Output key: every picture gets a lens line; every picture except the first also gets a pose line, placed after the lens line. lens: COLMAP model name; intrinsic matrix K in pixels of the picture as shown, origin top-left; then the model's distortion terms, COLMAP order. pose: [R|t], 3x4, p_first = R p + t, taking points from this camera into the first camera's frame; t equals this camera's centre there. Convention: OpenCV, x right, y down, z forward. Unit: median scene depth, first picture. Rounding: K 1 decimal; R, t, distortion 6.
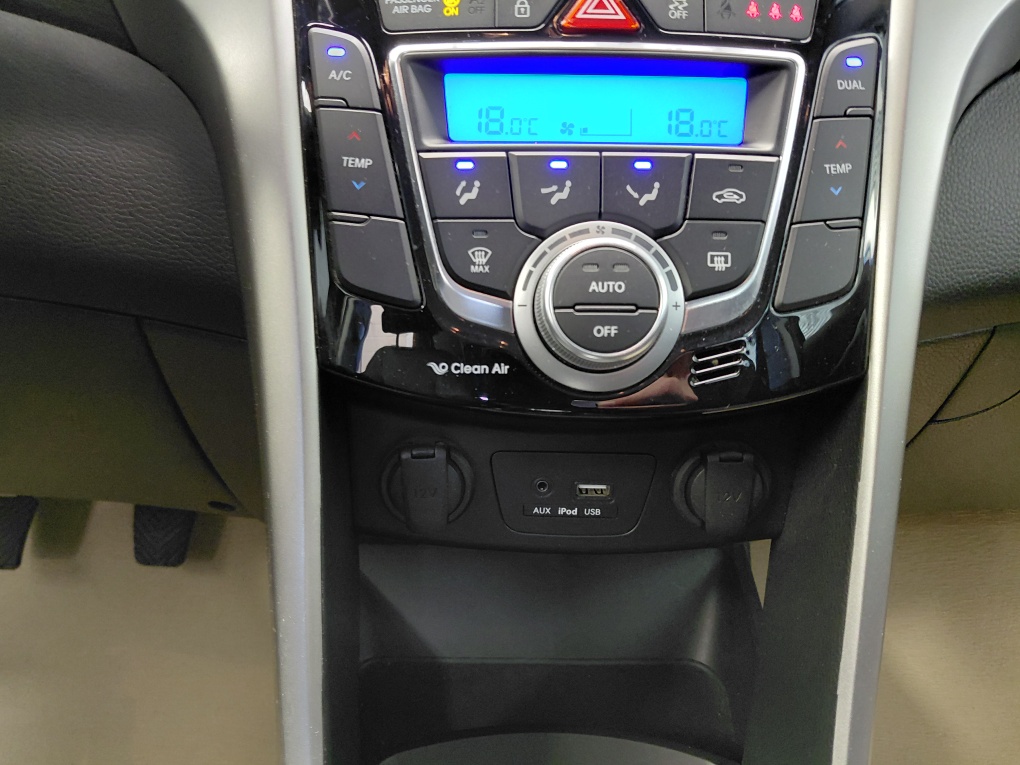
lens RADIAL K [[826.2, 0, 493.7], [0, 826.2, 395.2], [0, 0, 1]] dist [0.080937, -0.166533]
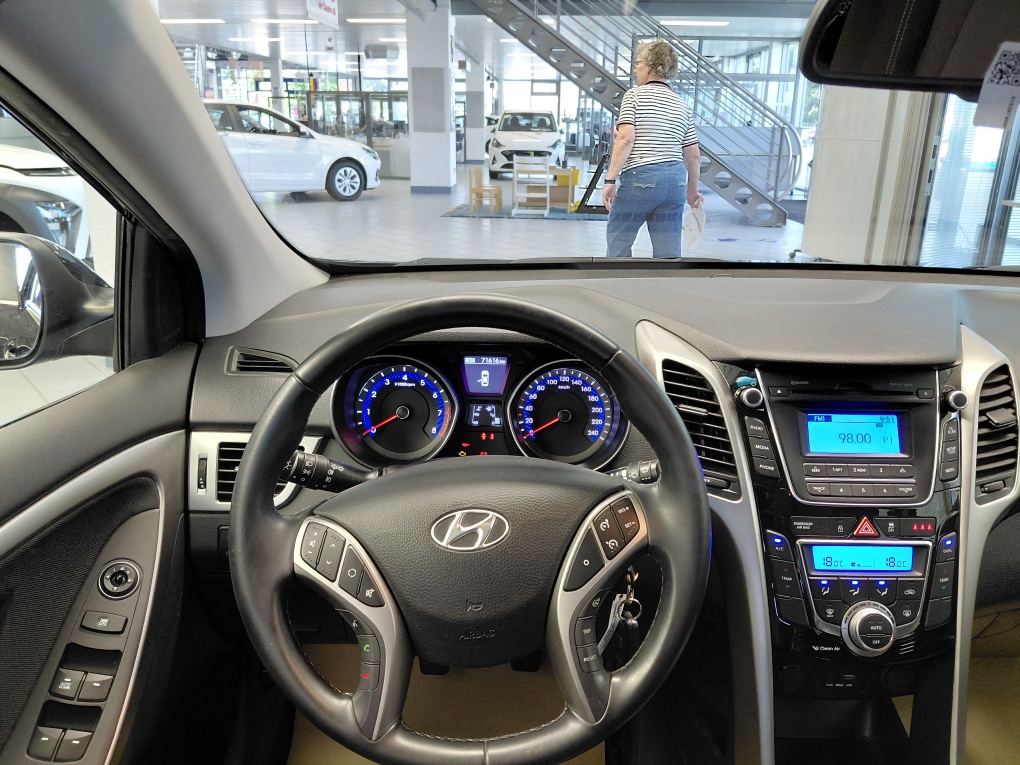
lens RADIAL K [[758.9, 0, 513.4], [0, 758.9, 375.4], [0, 0, 1]] dist [0.107962, -0.209632]
pose [[0.999554, 0.005198, -0.029407, -1.084898], [-0.007501, 0.996868, -0.078729, -0.789404], [0.028906, 0.078914, 0.996462, -1.900907]]
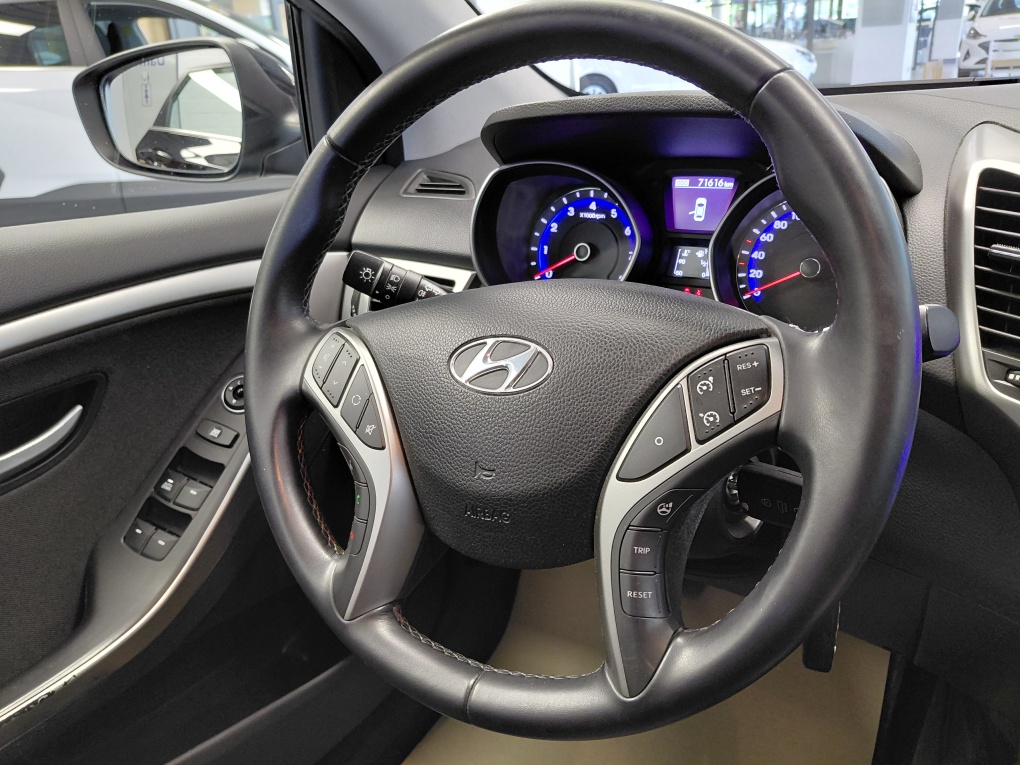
lens RADIAL K [[772.1, 0, 491.6], [0, 772.1, 386.3], [0, 0, 1]] dist [0.104607, -0.220413]
pose [[0.835712, 0.141742, -0.530561, -0.495728], [-0.128752, 0.989761, 0.061617, -0.566017], [0.533862, 0.016817, 0.845404, -0.940903]]
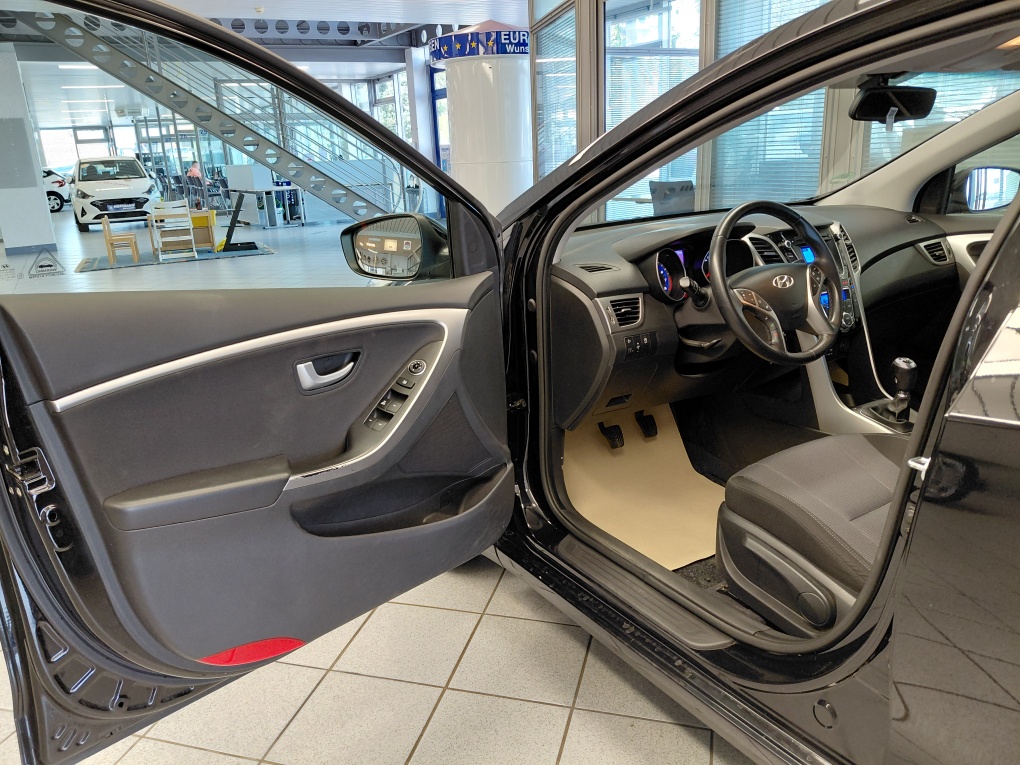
lens RADIAL K [[755.5, 0, 510.0], [0, 755.5, 382.5], [0, 0, 1]] dist [0.042860, -0.078018]
pose [[0.862696, -0.205946, 0.461889, -6.672383], [0.254491, 0.966047, -0.044589, 0.006695], [-0.437023, 0.156013, 0.885816, -4.147615]]
